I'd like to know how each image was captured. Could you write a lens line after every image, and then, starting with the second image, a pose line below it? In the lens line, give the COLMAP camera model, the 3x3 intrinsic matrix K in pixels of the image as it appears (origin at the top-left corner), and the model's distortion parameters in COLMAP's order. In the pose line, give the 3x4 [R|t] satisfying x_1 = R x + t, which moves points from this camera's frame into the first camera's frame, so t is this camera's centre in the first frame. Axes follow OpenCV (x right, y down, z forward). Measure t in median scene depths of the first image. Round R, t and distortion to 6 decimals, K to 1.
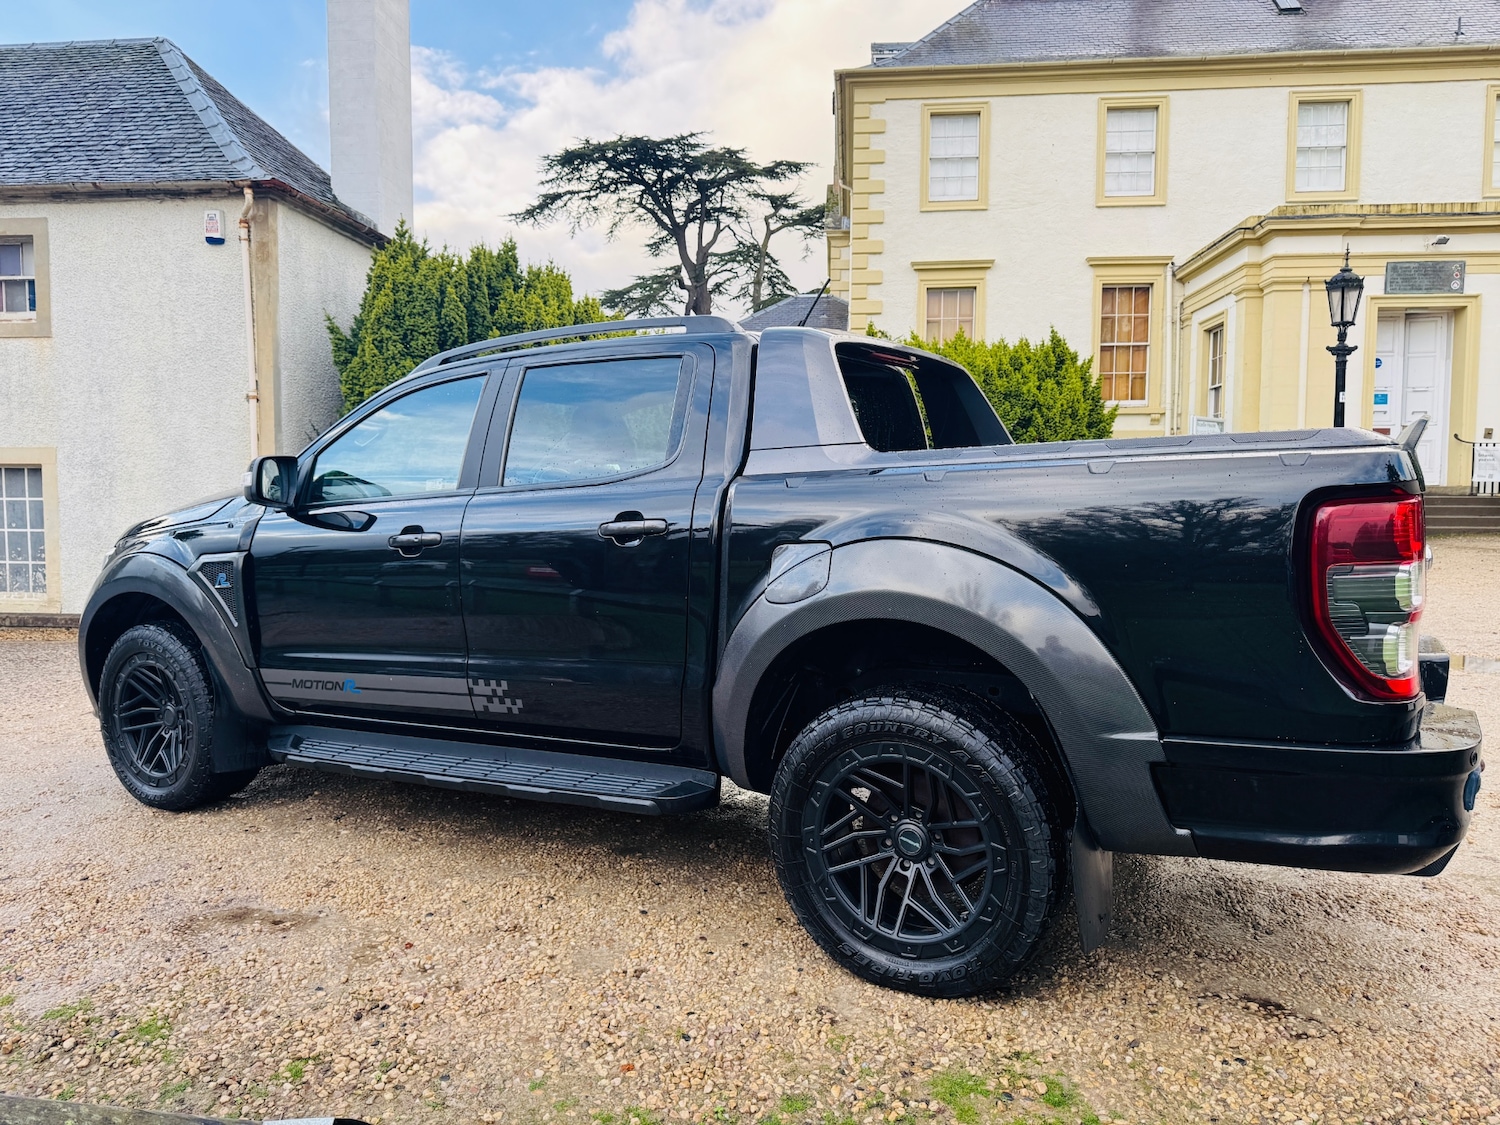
lens RADIAL K [[1035.6, 0, 743.7], [0, 1035.6, 556.5], [0, 0, 1]] dist [0.012725, -0.017149]
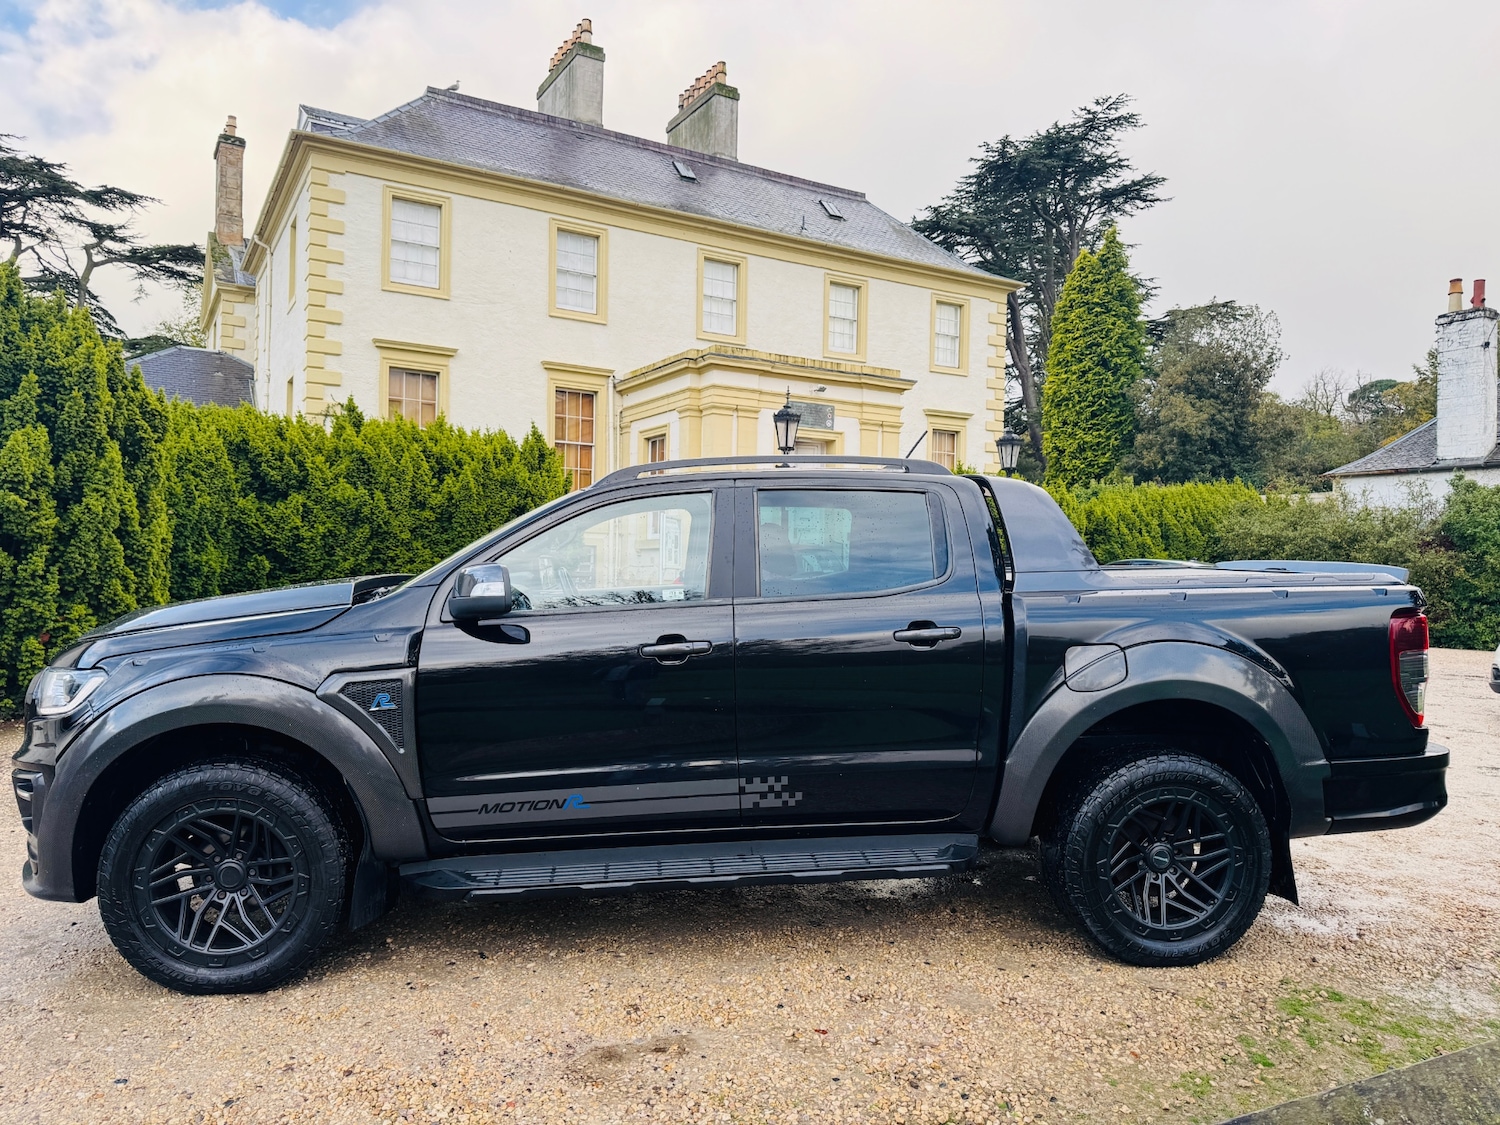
lens RADIAL K [[1027.5, 0, 732.3], [0, 1027.5, 568.2], [0, 0, 1]] dist [0.090336, -0.124892]
pose [[0.812988, 0.016423, 0.582049, -0.169219], [0.020584, 0.998167, -0.056915, -0.007240], [-0.581916, 0.058252, 0.811160, 0.024551]]
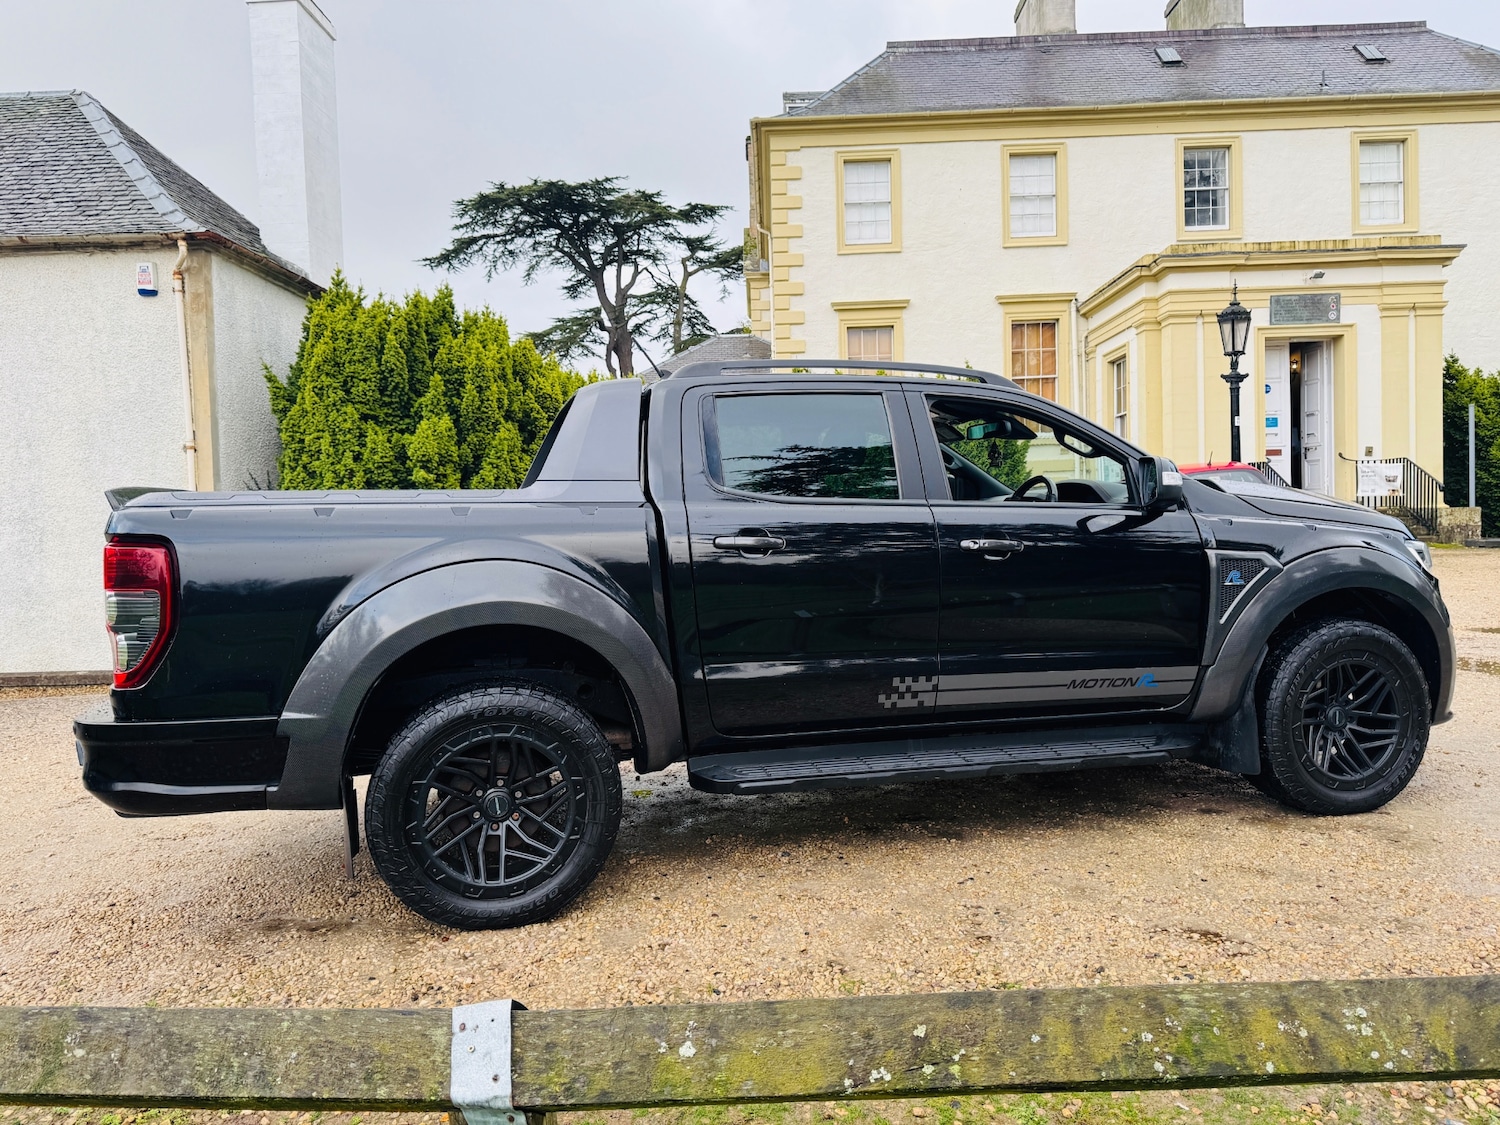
lens RADIAL K [[1032.0, 0, 750.0], [0, 1032.0, 562.5], [0, 0, 1]] dist [0.019275, -0.029666]
pose [[0.996303, -0.034861, 0.078514, -0.012328], [0.037212, 0.998896, -0.028675, 0.003741], [-0.077427, 0.031490, 0.996501, -0.019607]]
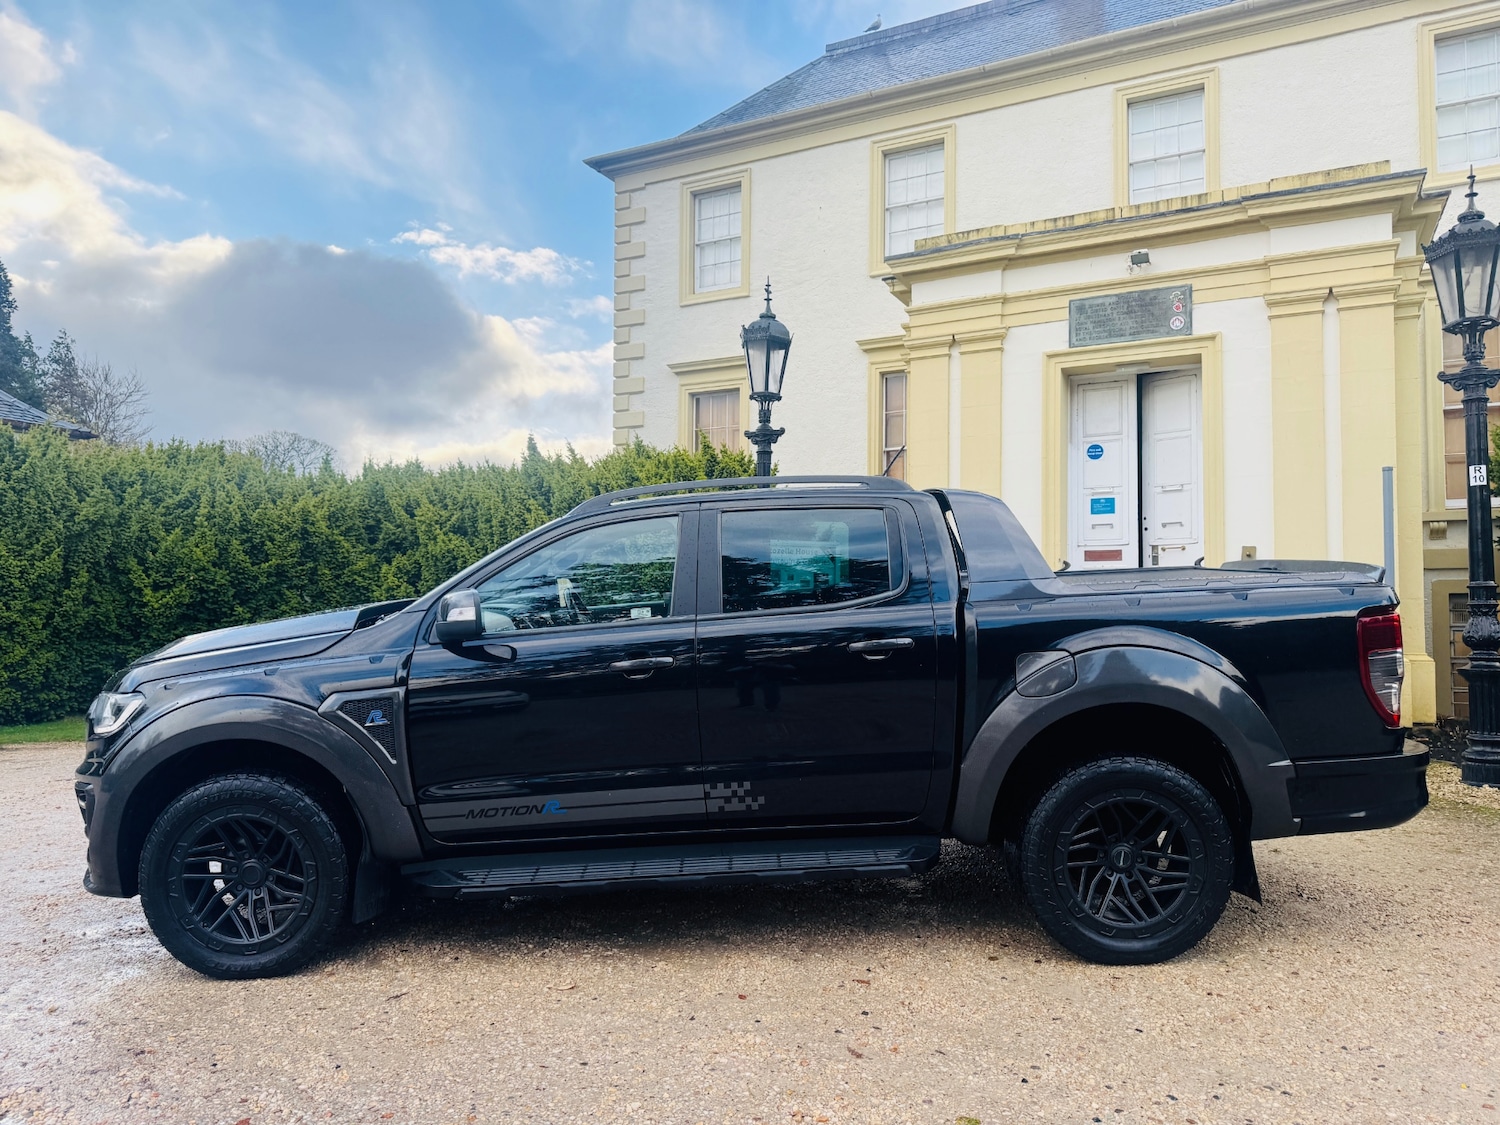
lens RADIAL K [[1045.7, 0, 722.2], [0, 1045.7, 571.2], [0, 0, 1]] dist [0.037409, -0.075453]
pose [[0.931284, -0.015475, -0.363965, 0.659324], [-0.027084, 0.993391, -0.111537, -0.033105], [0.363286, 0.113730, 0.924710, 0.326444]]
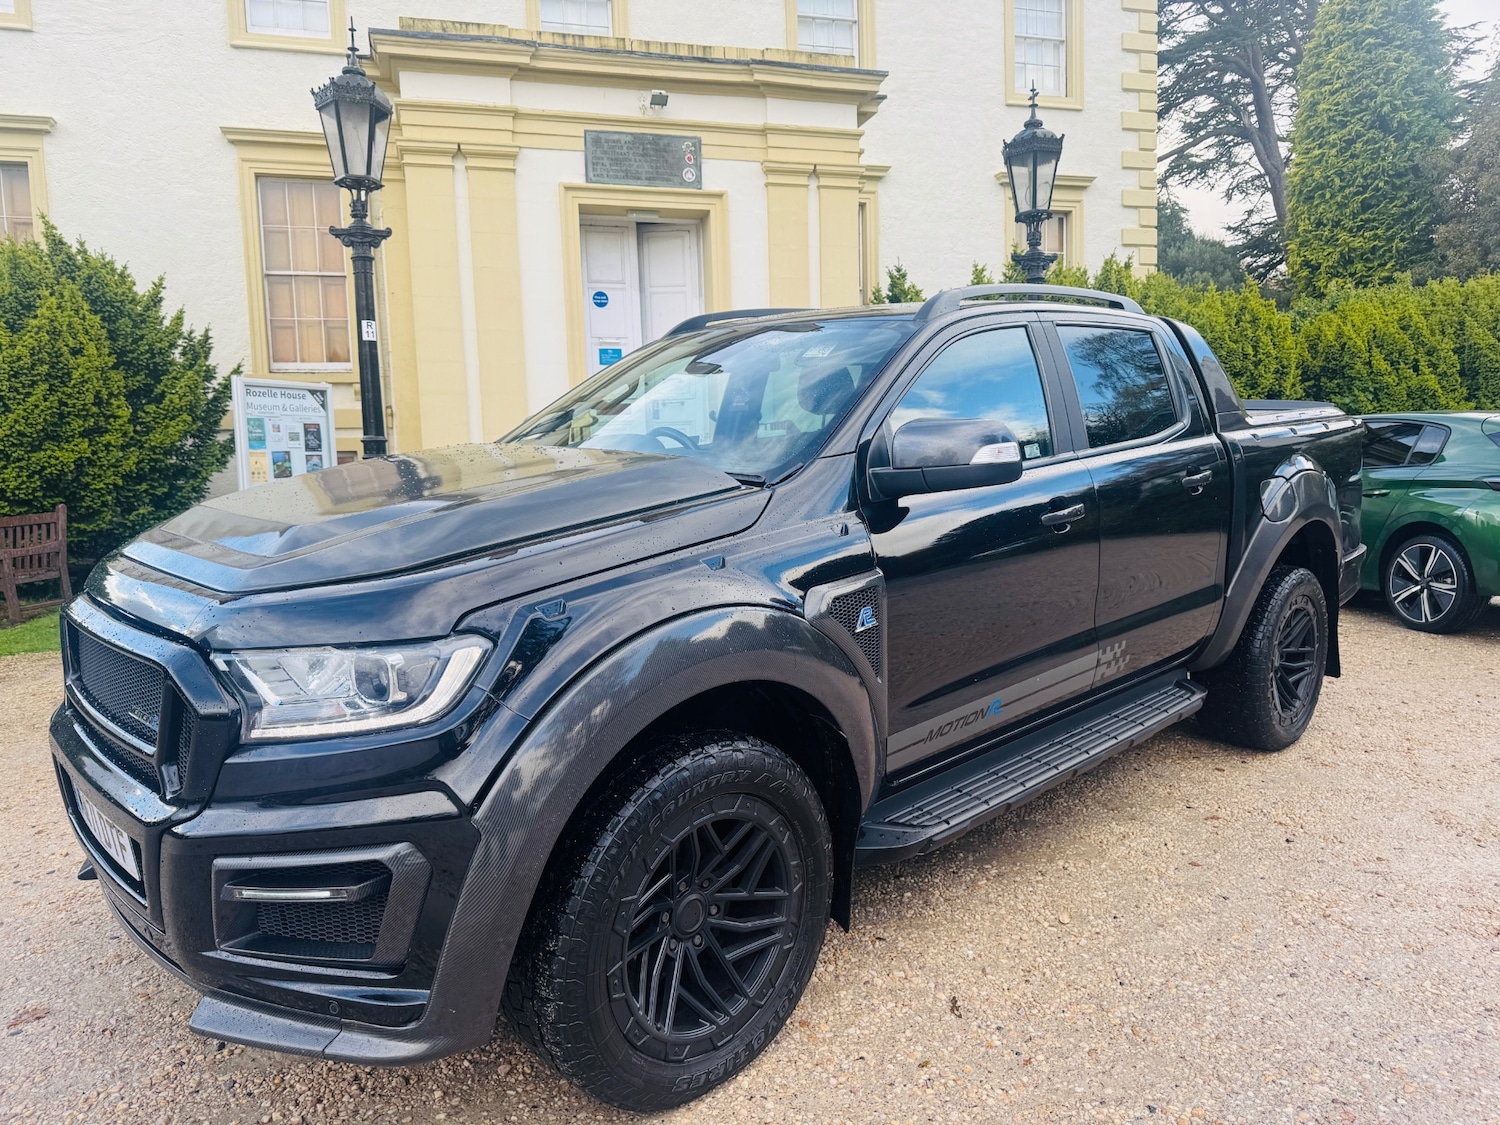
lens RADIAL K [[1078.4, 0, 750.0], [0, 1078.4, 562.5], [0, 0, 1]] dist [0.017614, -0.017966]
pose [[0.915641, -0.063958, 0.396877, 0.442774], [0.060489, 0.997942, 0.021267, -0.036576], [-0.397421, 0.004534, 0.917625, 0.379199]]
